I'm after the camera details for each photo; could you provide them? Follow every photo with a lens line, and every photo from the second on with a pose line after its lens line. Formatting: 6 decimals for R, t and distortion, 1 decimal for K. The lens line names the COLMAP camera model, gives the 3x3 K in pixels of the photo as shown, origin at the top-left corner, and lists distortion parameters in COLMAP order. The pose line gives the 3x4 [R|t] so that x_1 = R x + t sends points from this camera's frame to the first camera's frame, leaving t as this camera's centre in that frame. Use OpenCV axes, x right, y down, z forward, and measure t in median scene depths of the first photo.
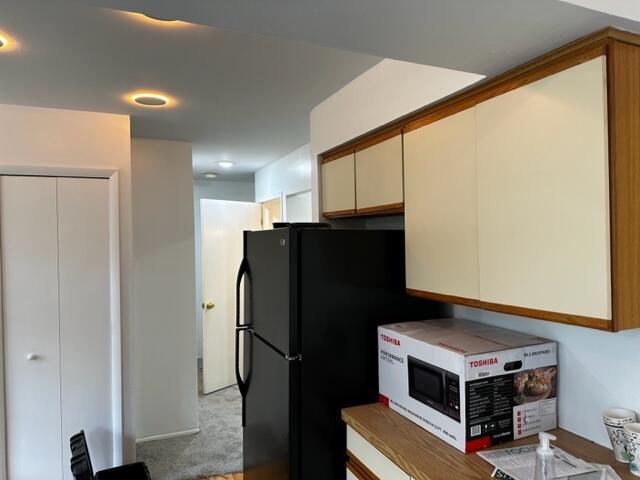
lens RADIAL K [[443.4, 0, 320.2], [0, 443.4, 237.7], [0, 0, 1]] dist [-0.009122, -0.004314]
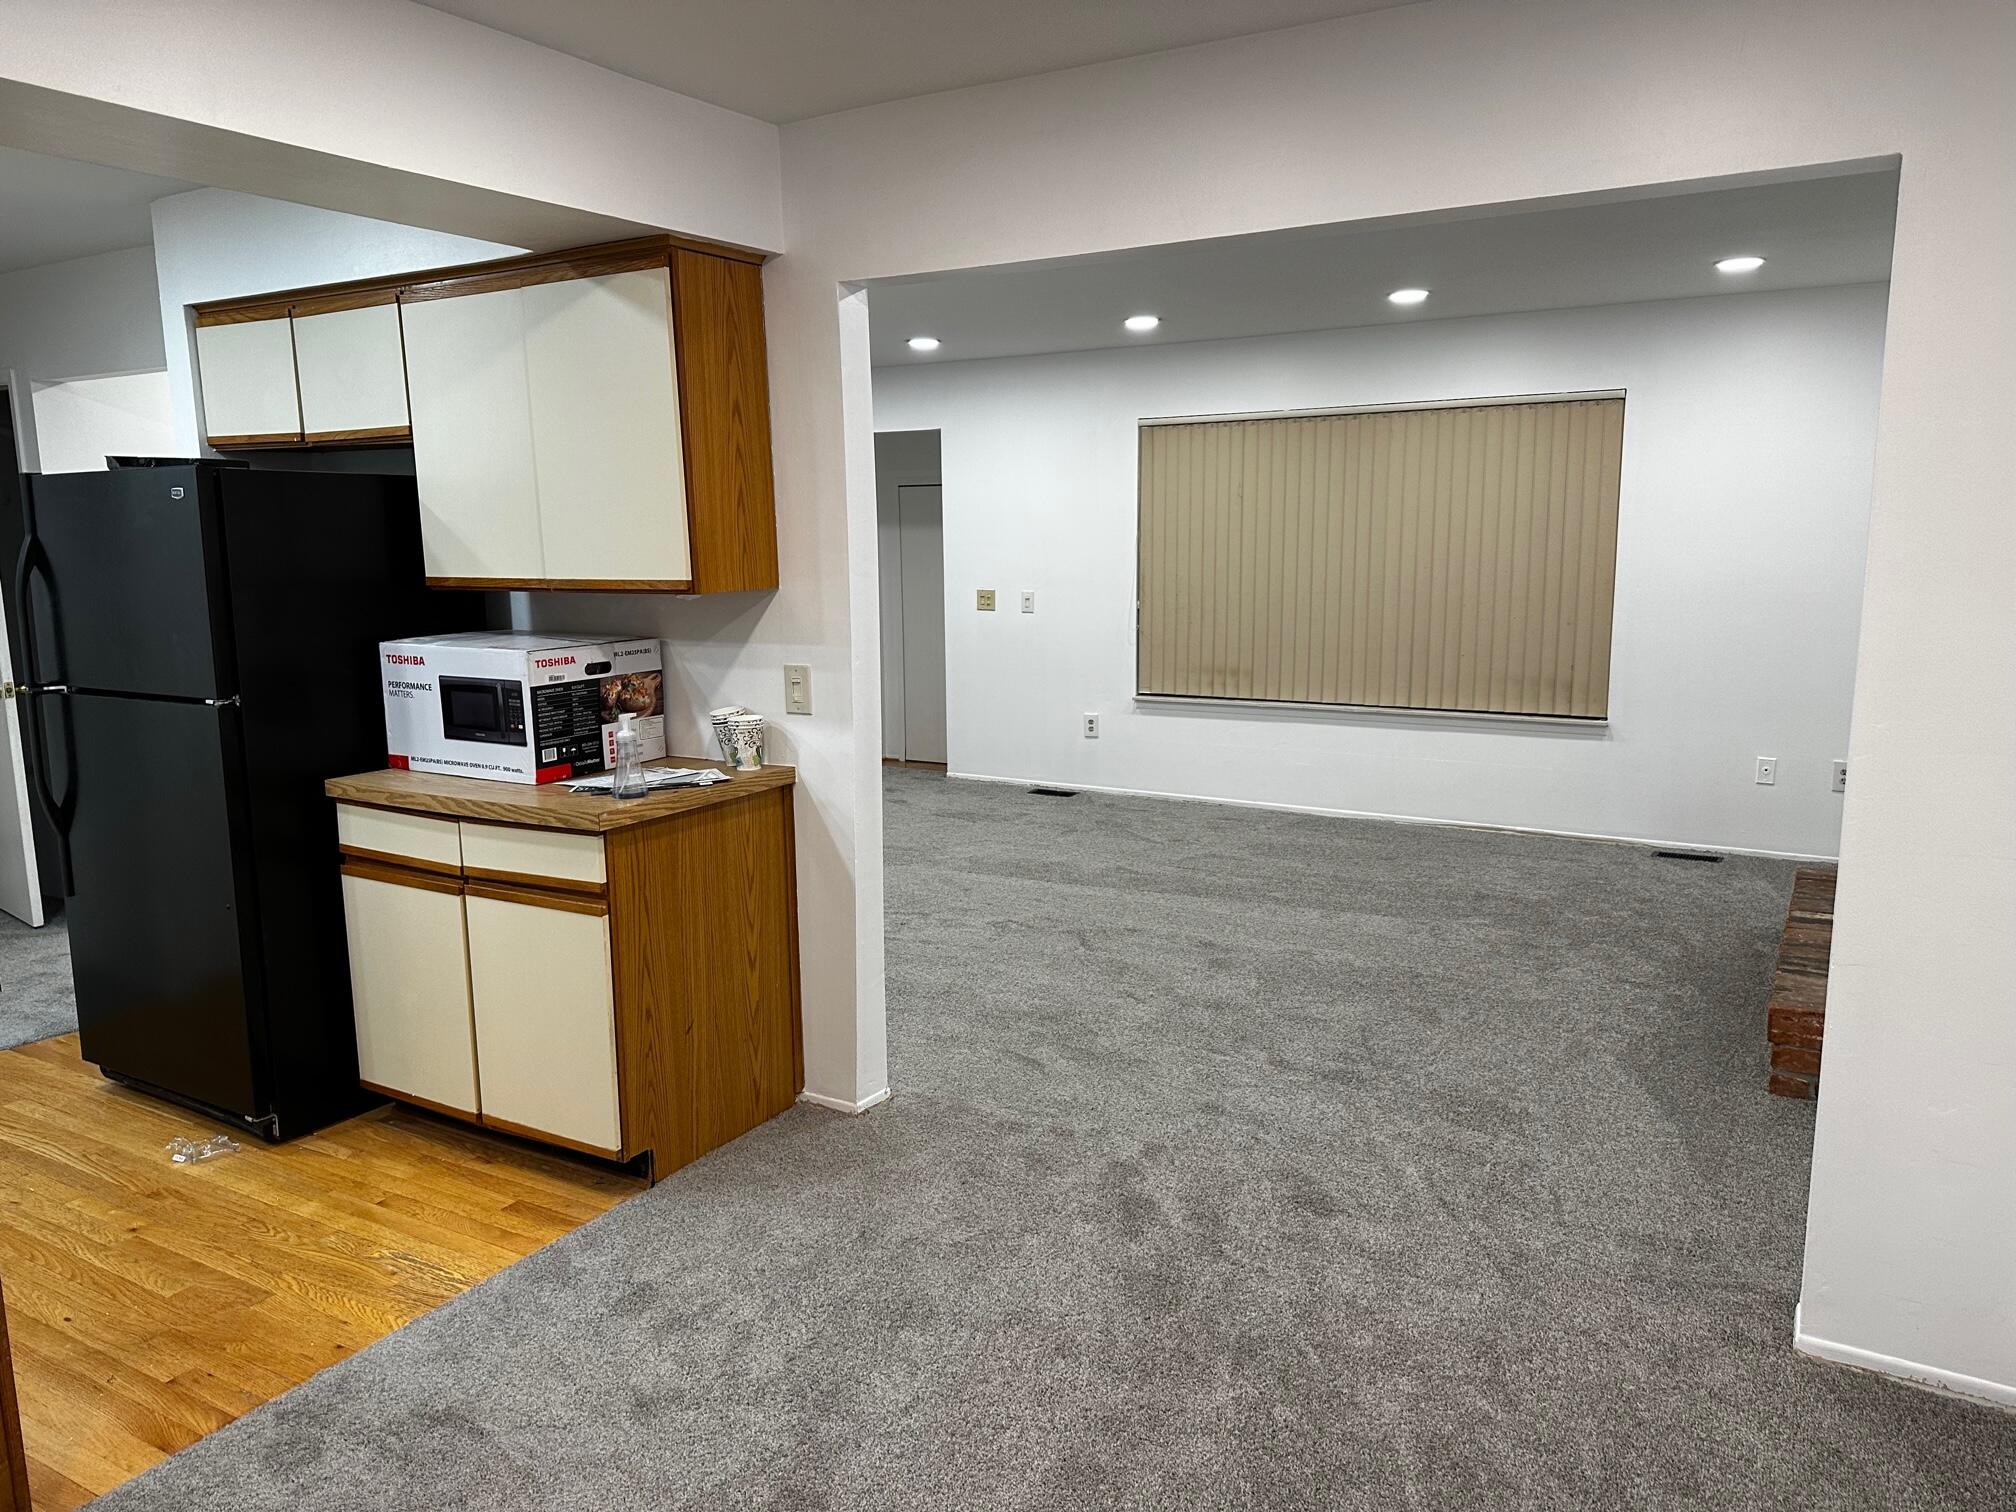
lens RADIAL K [[1403.2, 0, 1034.7], [0, 1403.2, 752.4], [0, 0, 1]] dist [0.102345, -0.112964]
pose [[0.808025, -0.089605, 0.582294, -0.344758], [0.000655, 0.988502, 0.151206, 0.073297], [-0.589148, -0.121797, 0.798793, -1.271617]]
